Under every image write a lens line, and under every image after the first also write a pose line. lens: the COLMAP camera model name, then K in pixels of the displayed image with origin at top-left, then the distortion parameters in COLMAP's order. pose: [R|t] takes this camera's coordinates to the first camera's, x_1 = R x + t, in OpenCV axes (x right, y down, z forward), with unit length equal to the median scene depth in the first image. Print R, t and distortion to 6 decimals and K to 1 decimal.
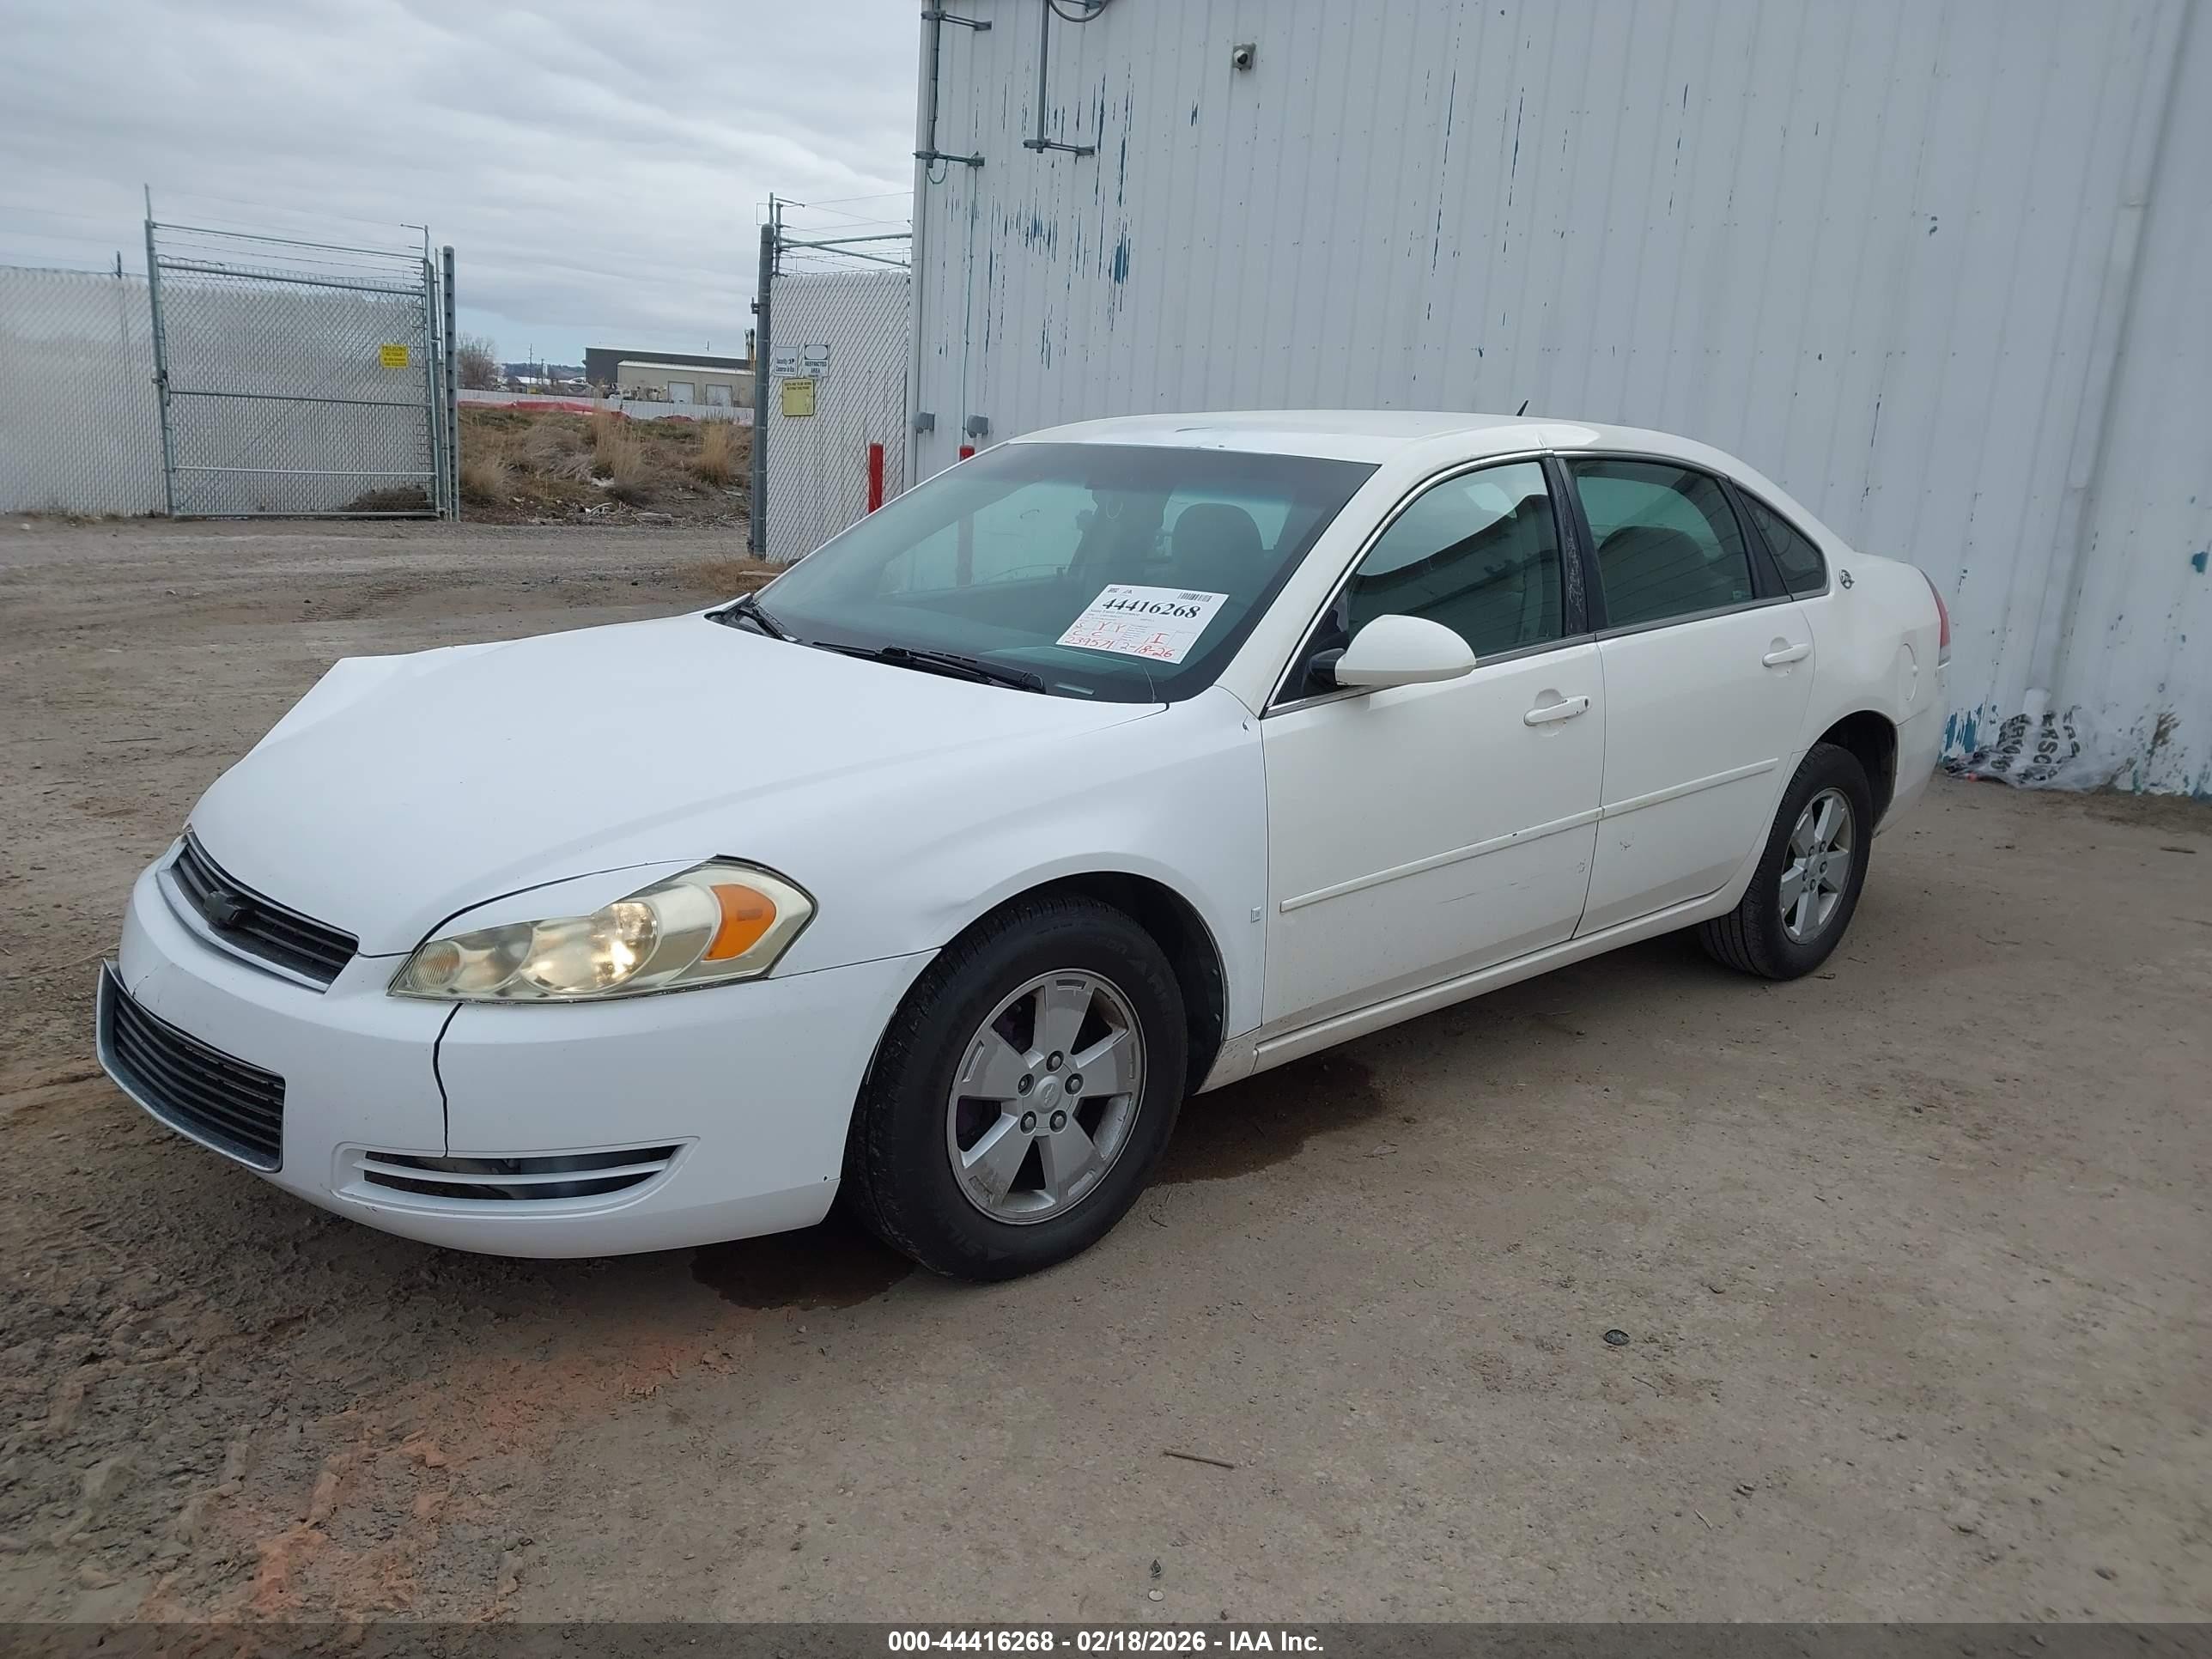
lens RADIAL K [[1717.1, 0, 1079.9], [0, 1717.1, 847.5], [0, 0, 1]] dist [0.043620, -0.041110]
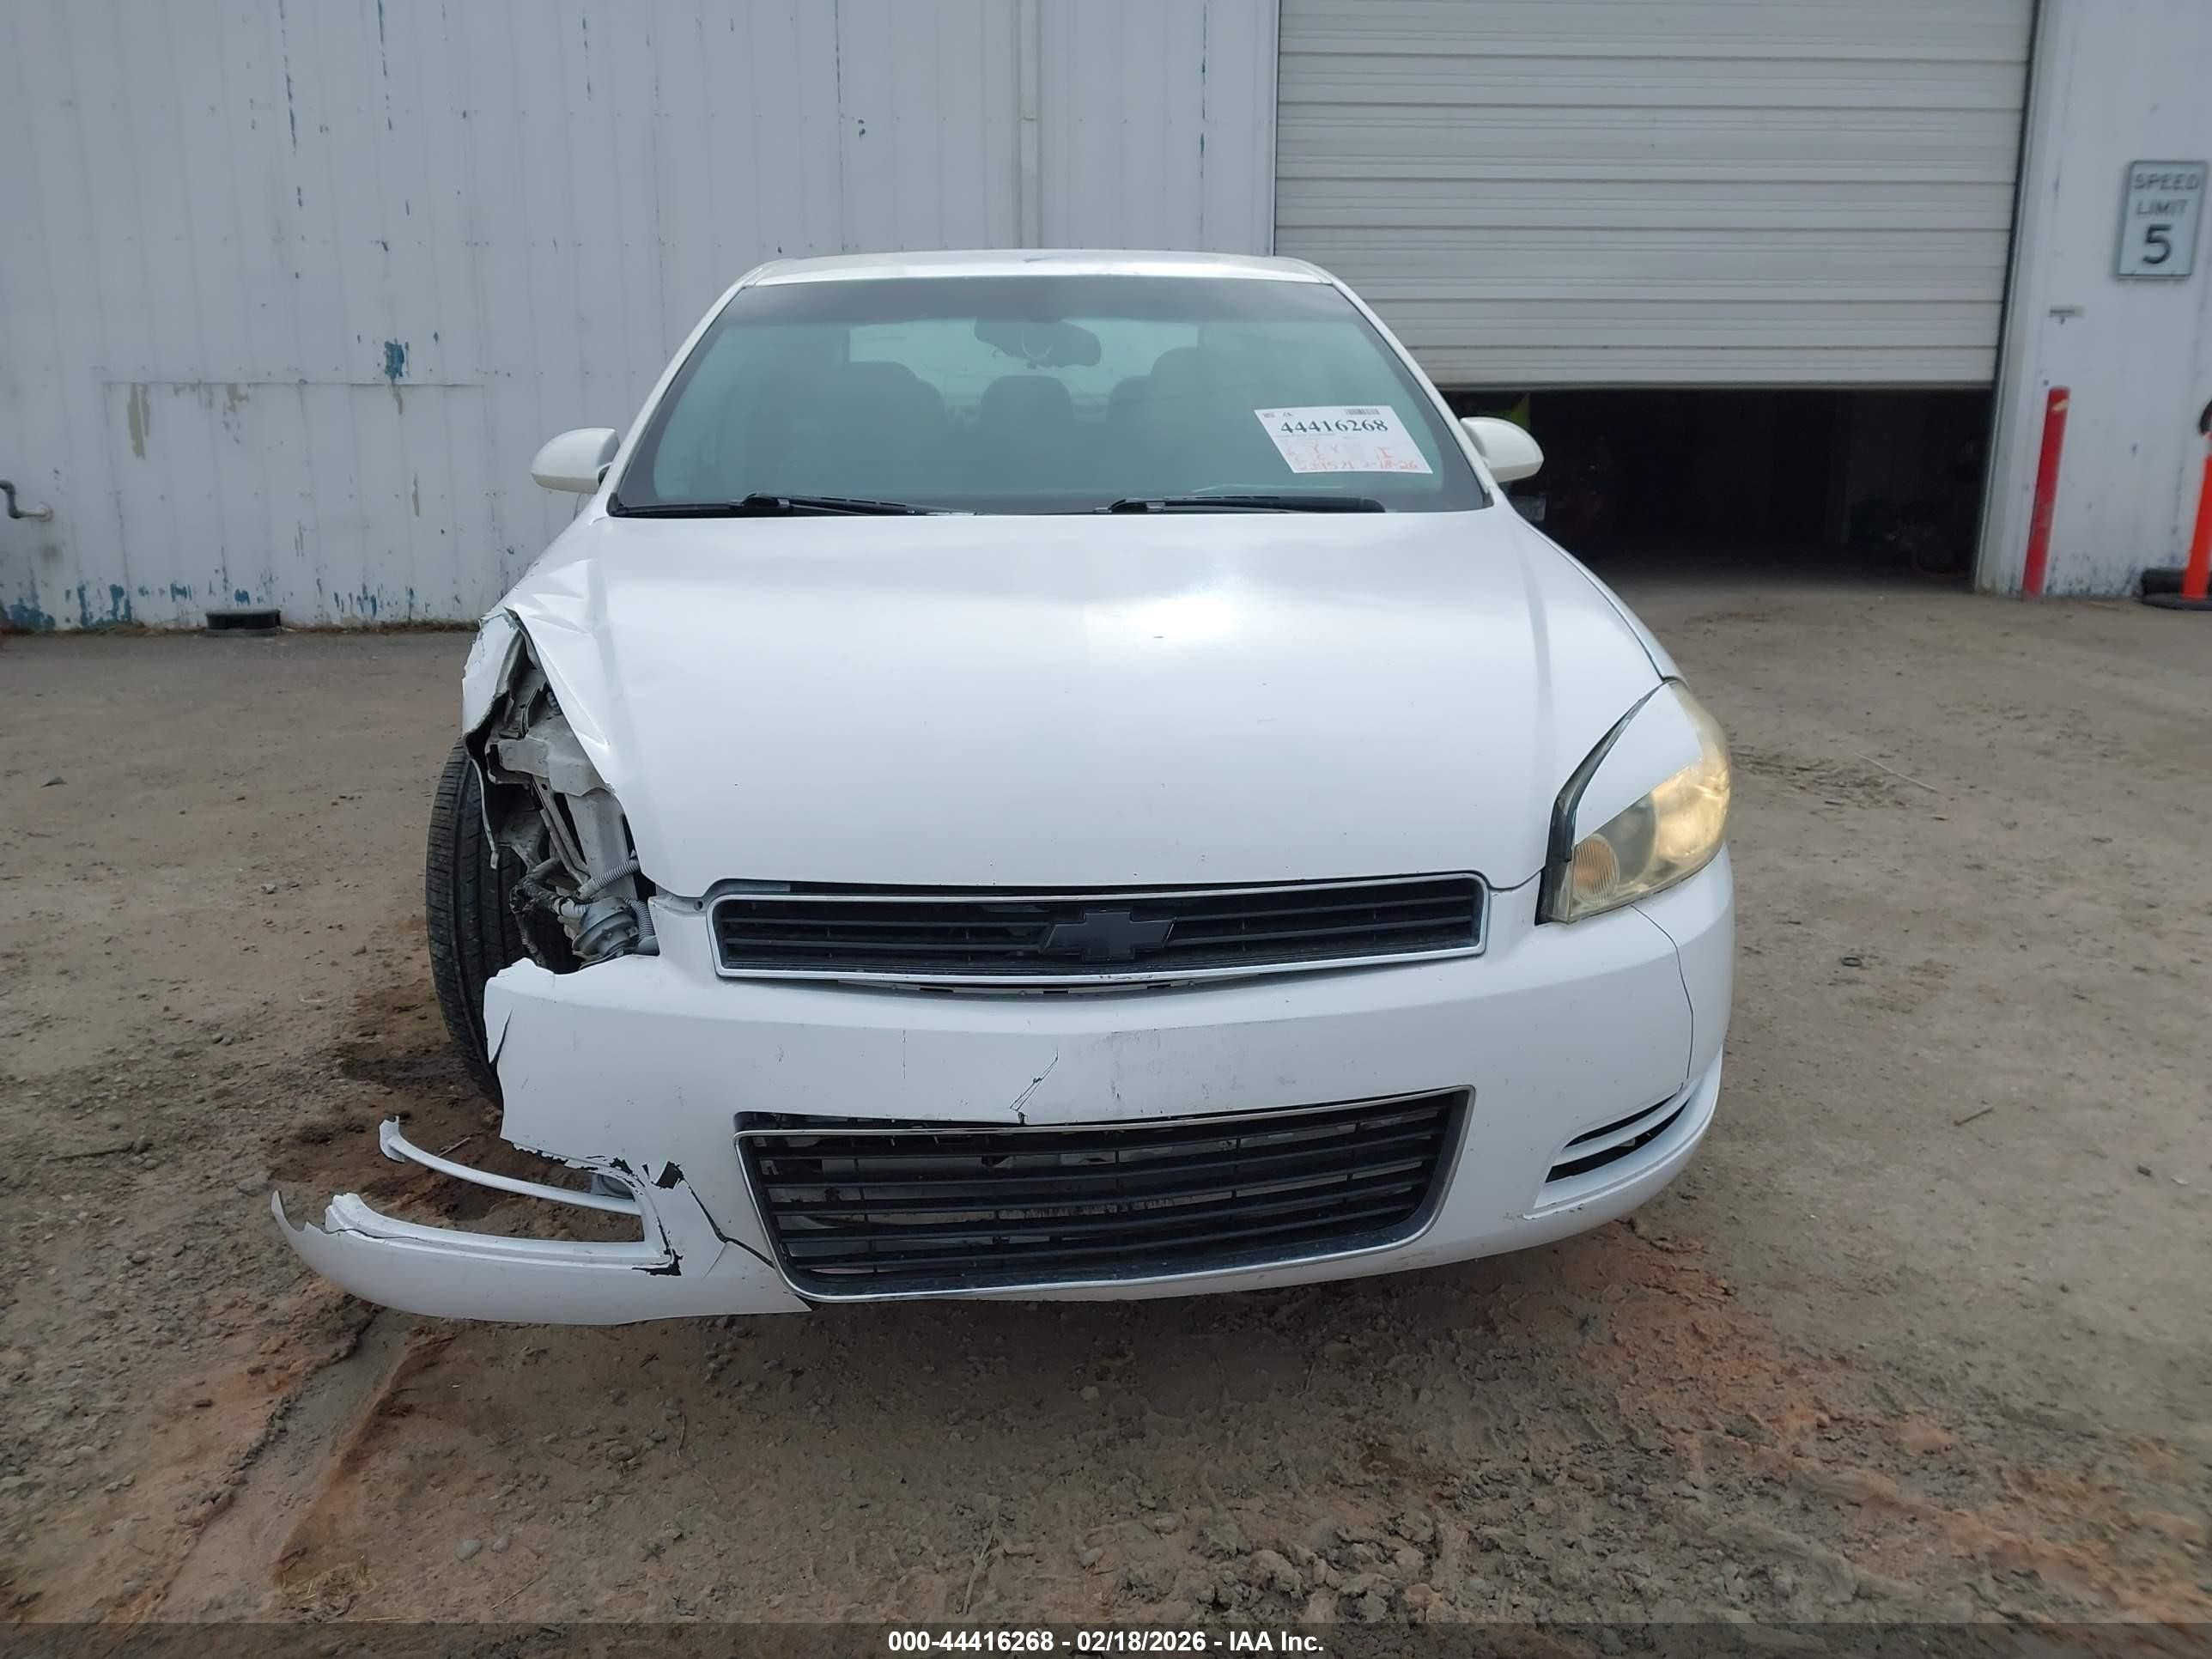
lens RADIAL K [[1717.1, 0, 1092.6], [0, 1717.1, 886.3], [0, 0, 1]] dist [0.043620, -0.041110]
pose [[0.628740, -0.255750, 0.734355, -0.803495], [0.220689, 0.964225, 0.146855, -0.064128], [-0.745642, 0.069731, 0.662688, 0.489743]]
